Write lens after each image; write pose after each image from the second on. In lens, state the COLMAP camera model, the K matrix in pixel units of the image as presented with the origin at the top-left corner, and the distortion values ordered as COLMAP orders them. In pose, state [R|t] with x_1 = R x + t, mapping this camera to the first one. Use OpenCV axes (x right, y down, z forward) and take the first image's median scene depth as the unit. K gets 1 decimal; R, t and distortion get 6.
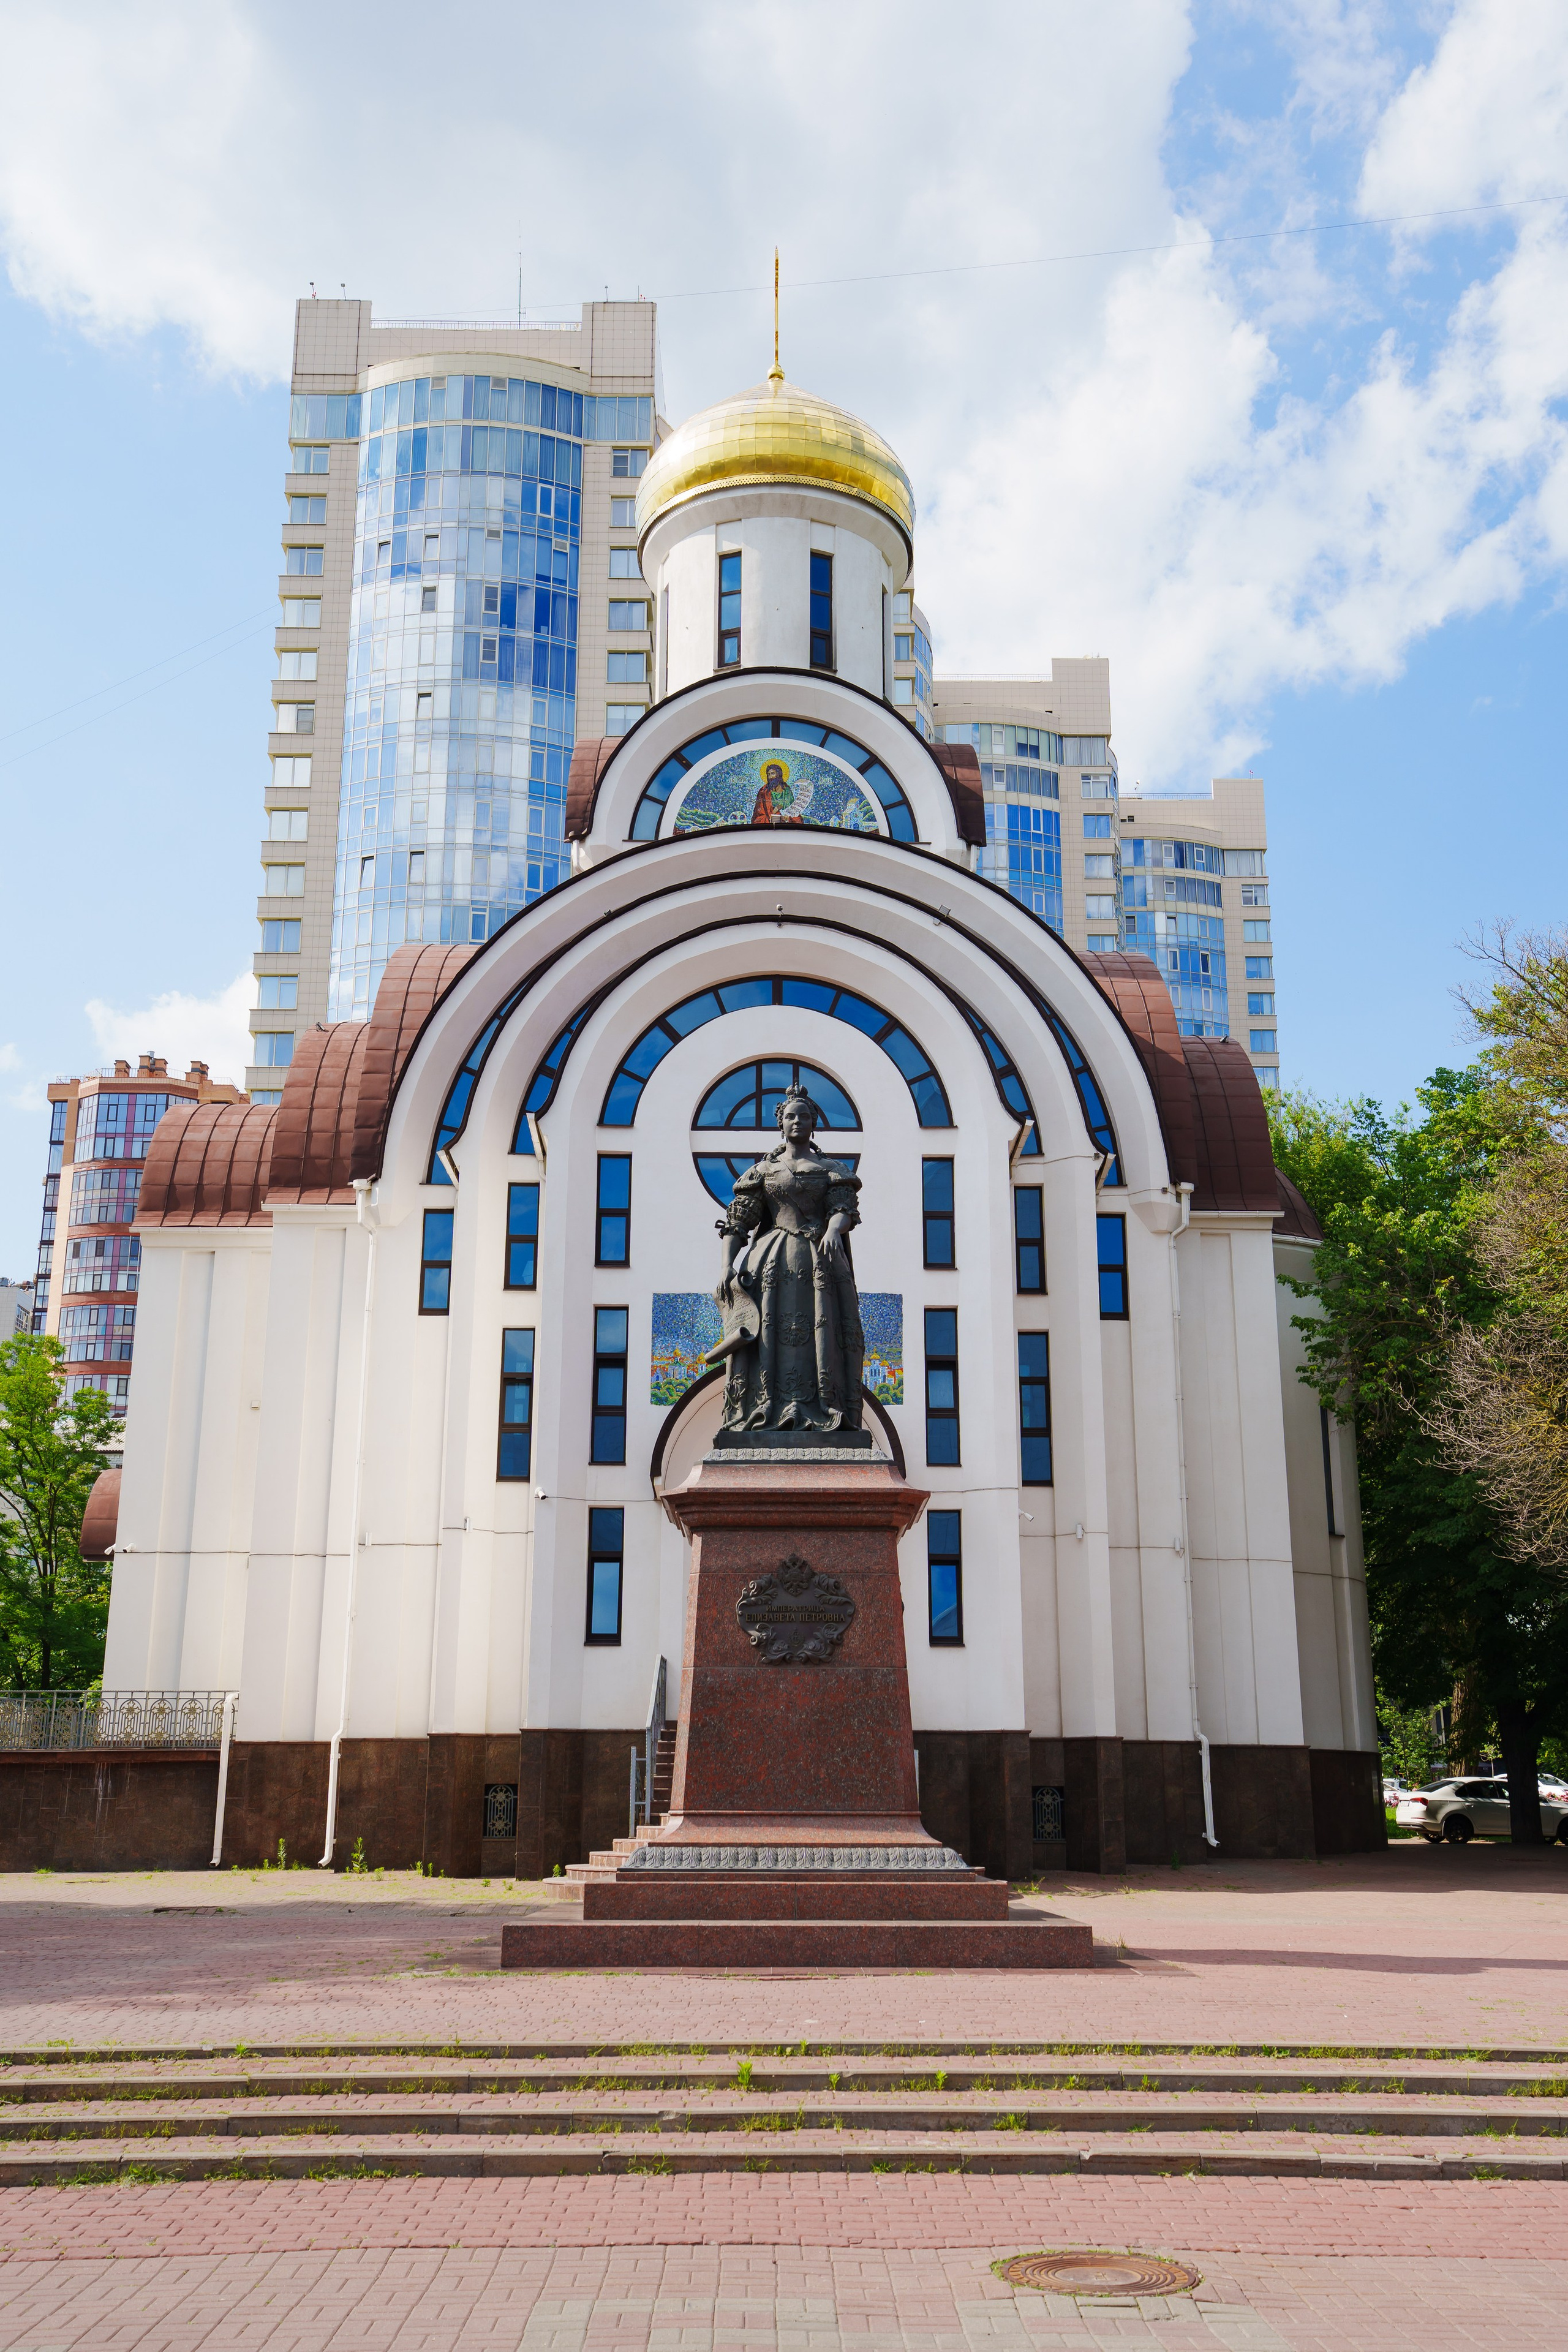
lens RADIAL K [[2244.5, 0, 804.7], [0, 2244.5, 1188.5], [0, 0, 1]] dist [0.088212, 0.000000]
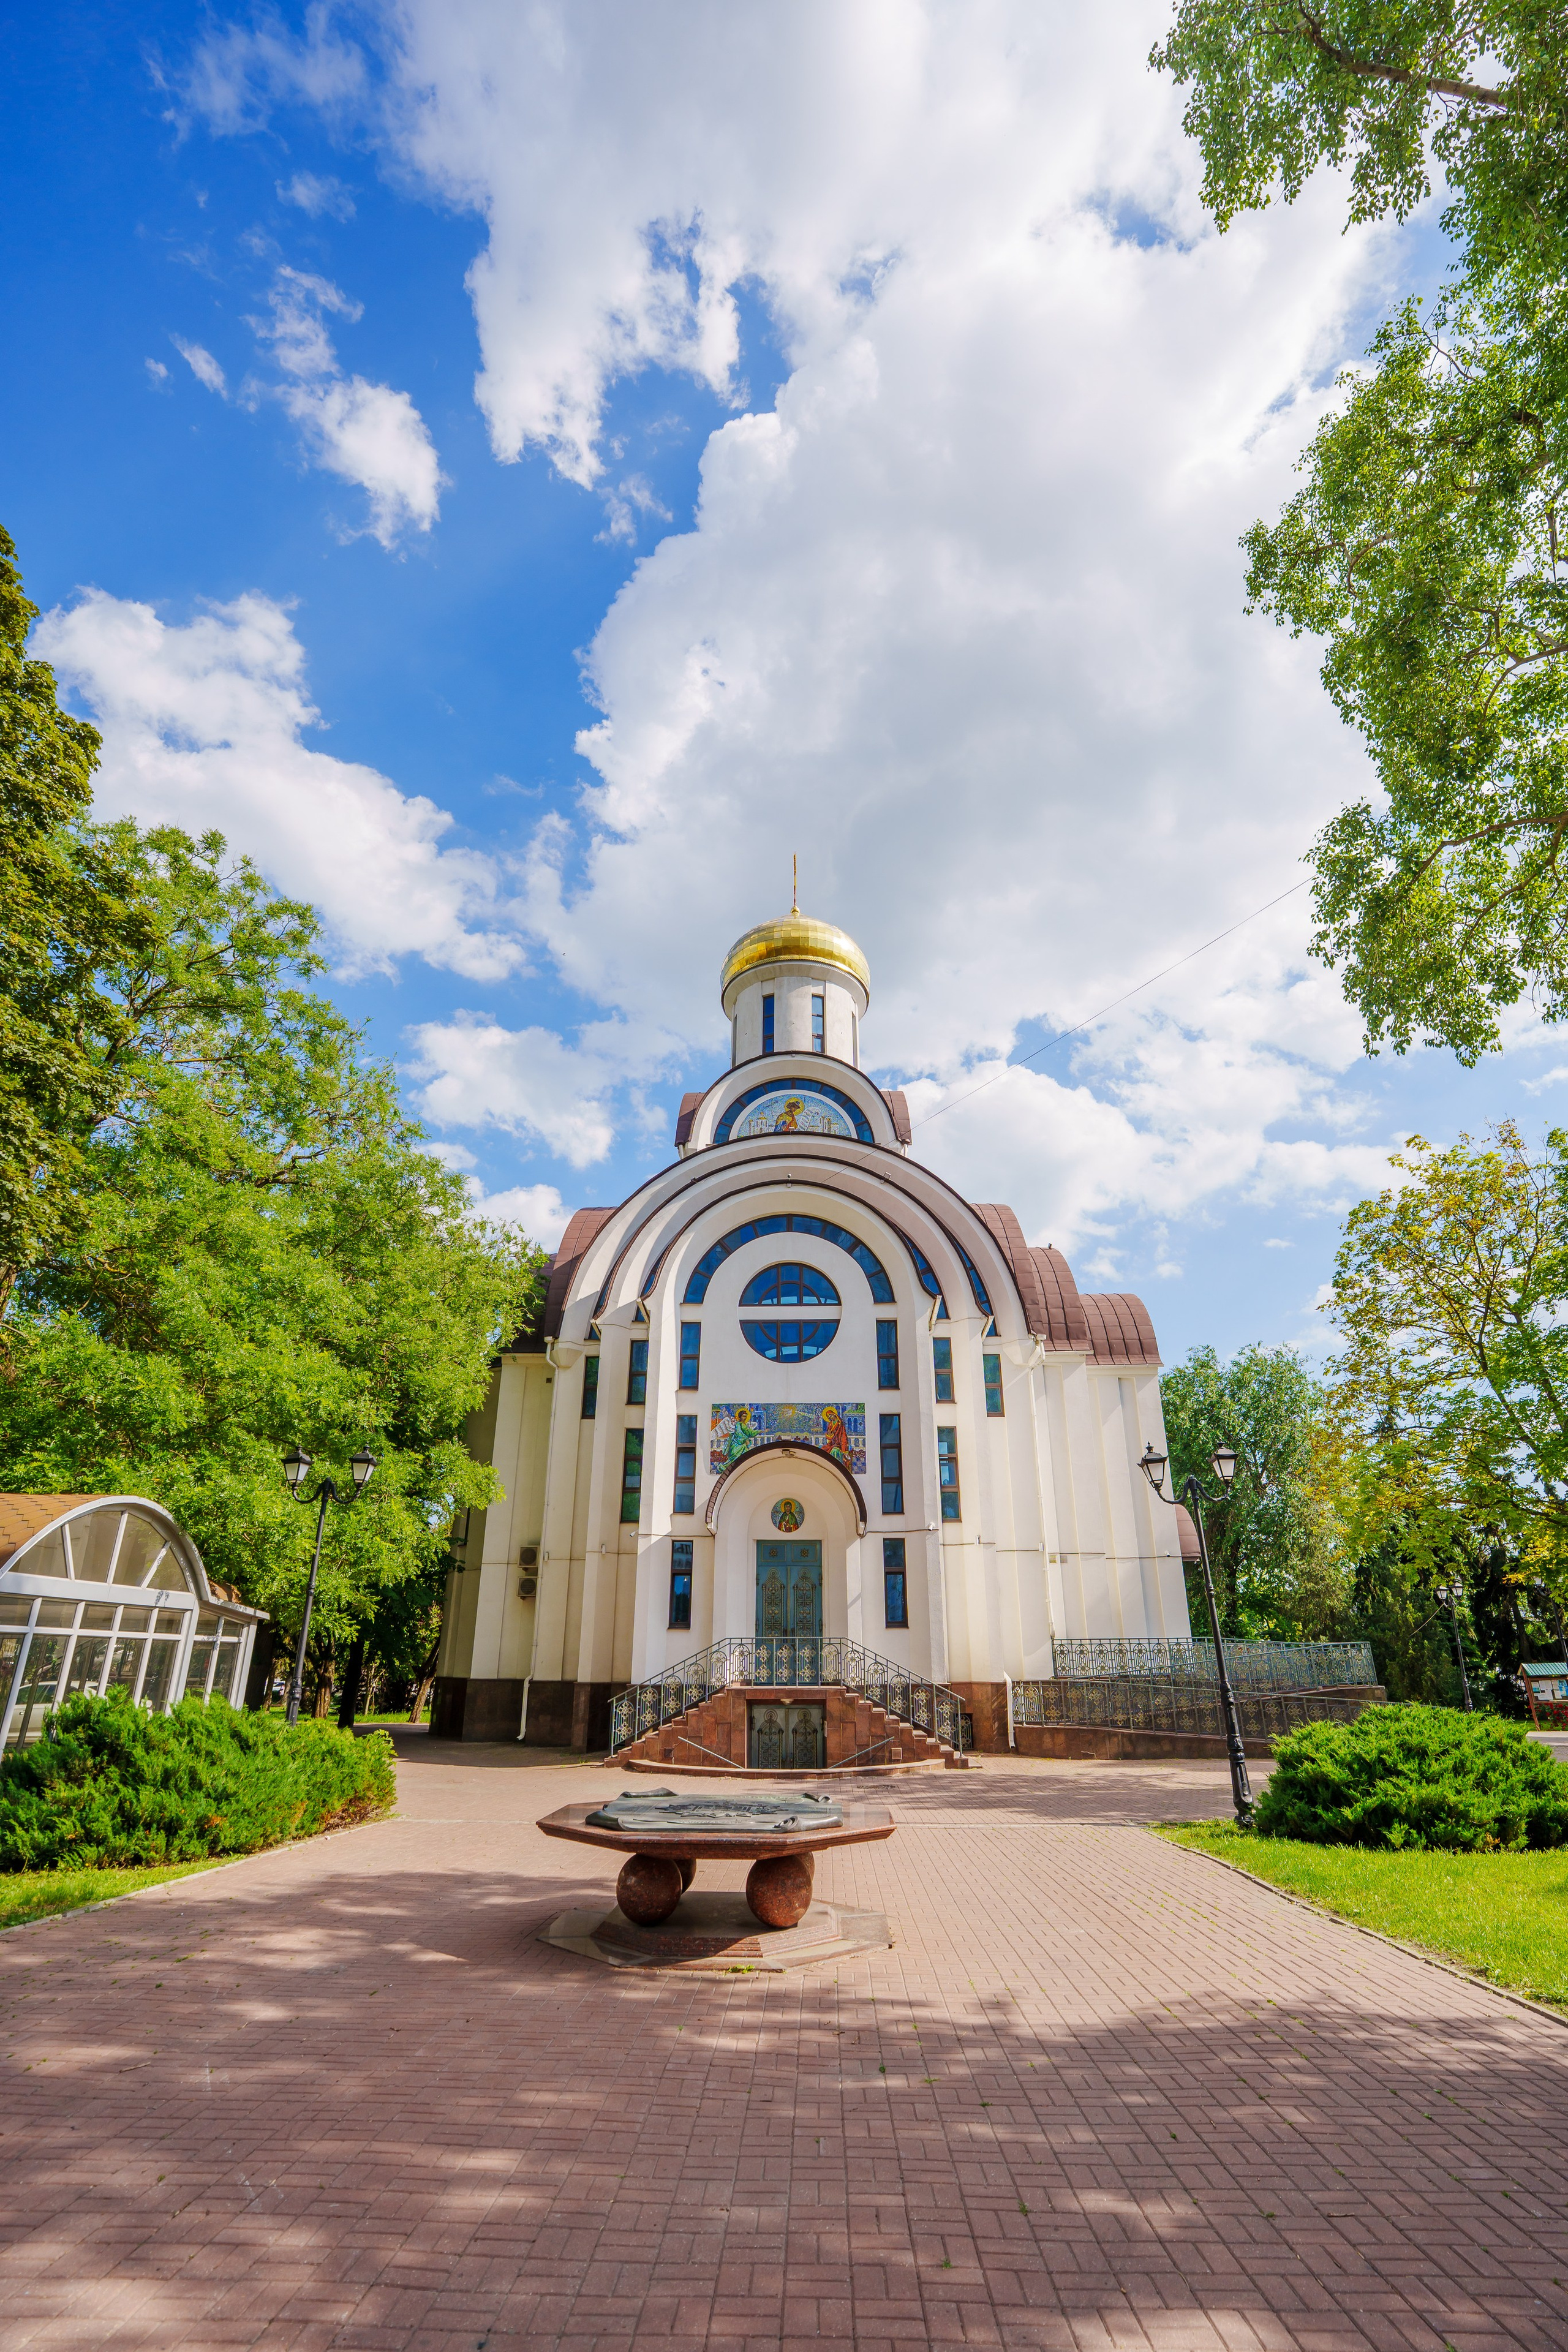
lens RADIAL K [[1087.4, 0, 797.1], [0, 1087.4, 1175.4], [0, 0, 1]] dist [-0.048951, 0.009569]
pose [[0.999078, -0.013935, -0.040608, 0.027794], [0.006660, 0.984713, -0.174059, 0.019575], [0.042413, 0.173628, 0.983898, 0.187225]]
